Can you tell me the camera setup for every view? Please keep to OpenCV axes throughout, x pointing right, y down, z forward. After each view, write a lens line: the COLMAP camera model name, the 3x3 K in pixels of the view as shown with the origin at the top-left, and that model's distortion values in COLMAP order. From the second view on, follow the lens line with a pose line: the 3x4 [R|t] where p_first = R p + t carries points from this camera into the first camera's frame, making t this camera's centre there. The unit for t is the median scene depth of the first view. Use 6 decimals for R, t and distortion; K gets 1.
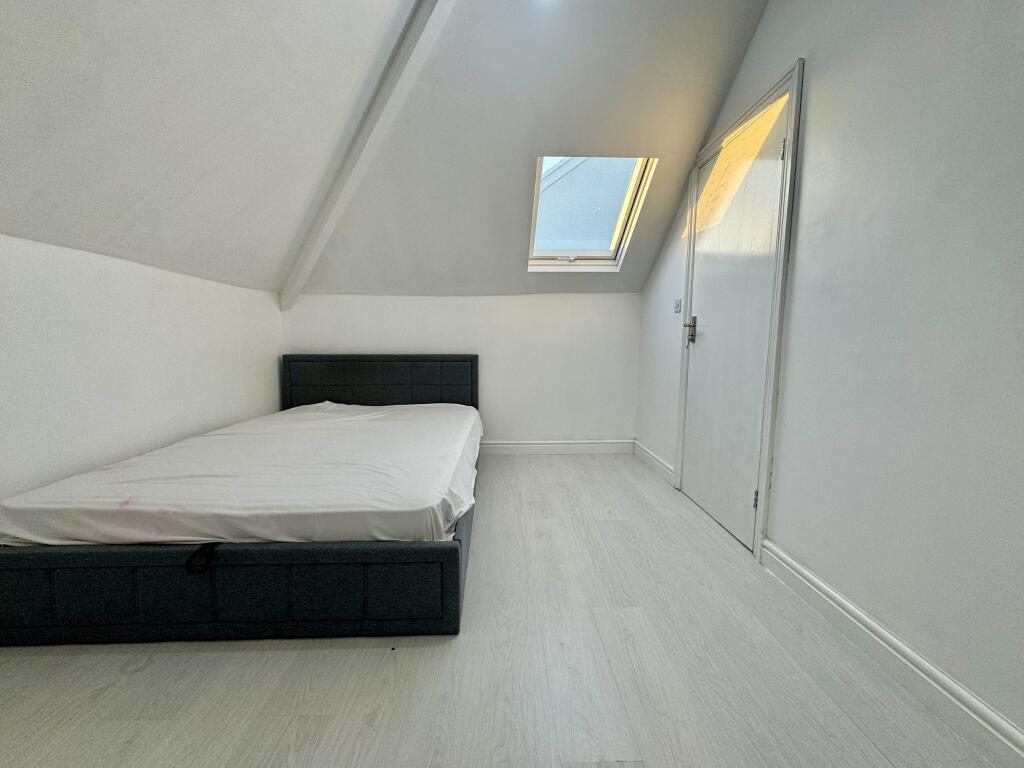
lens RADIAL K [[407.5, 0, 513.0], [0, 407.5, 381.3], [0, 0, 1]] dist [0.002146, 0.003060]
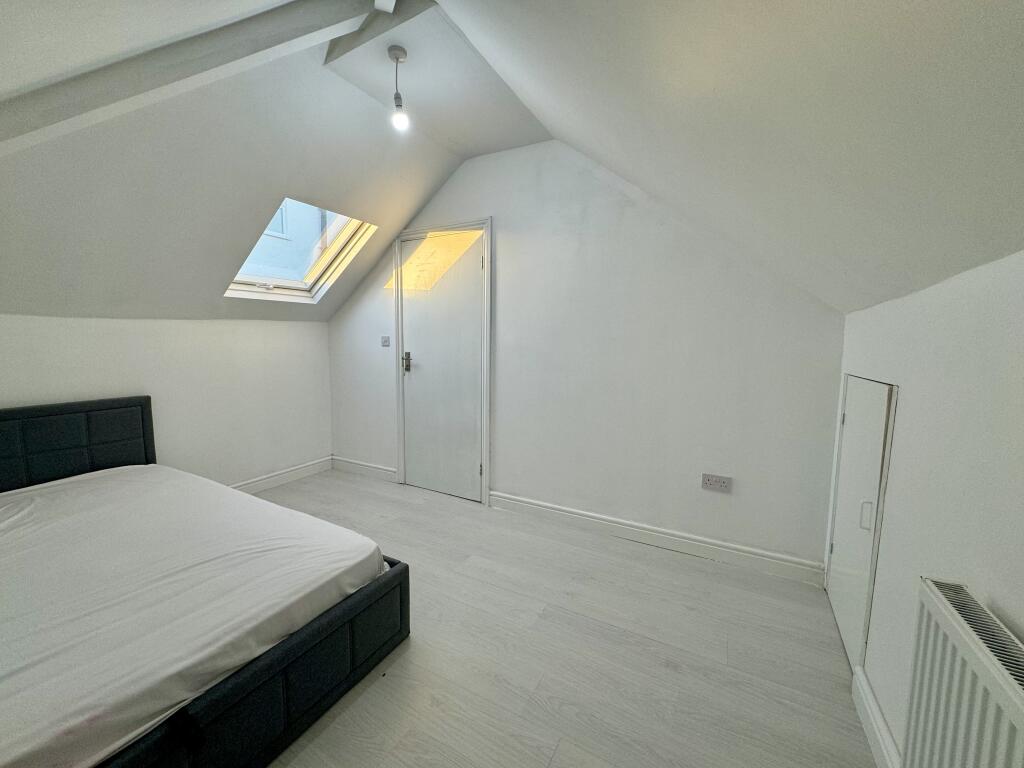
lens RADIAL K [[407.5, 0, 502.4], [0, 407.5, 386.1], [0, 0, 1]] dist [0.002146, 0.003060]
pose [[0.515527, -0.094077, 0.851693, -0.755185], [0.081462, 0.994834, 0.060580, -0.143734], [-0.852992, 0.038150, 0.520527, 0.064171]]
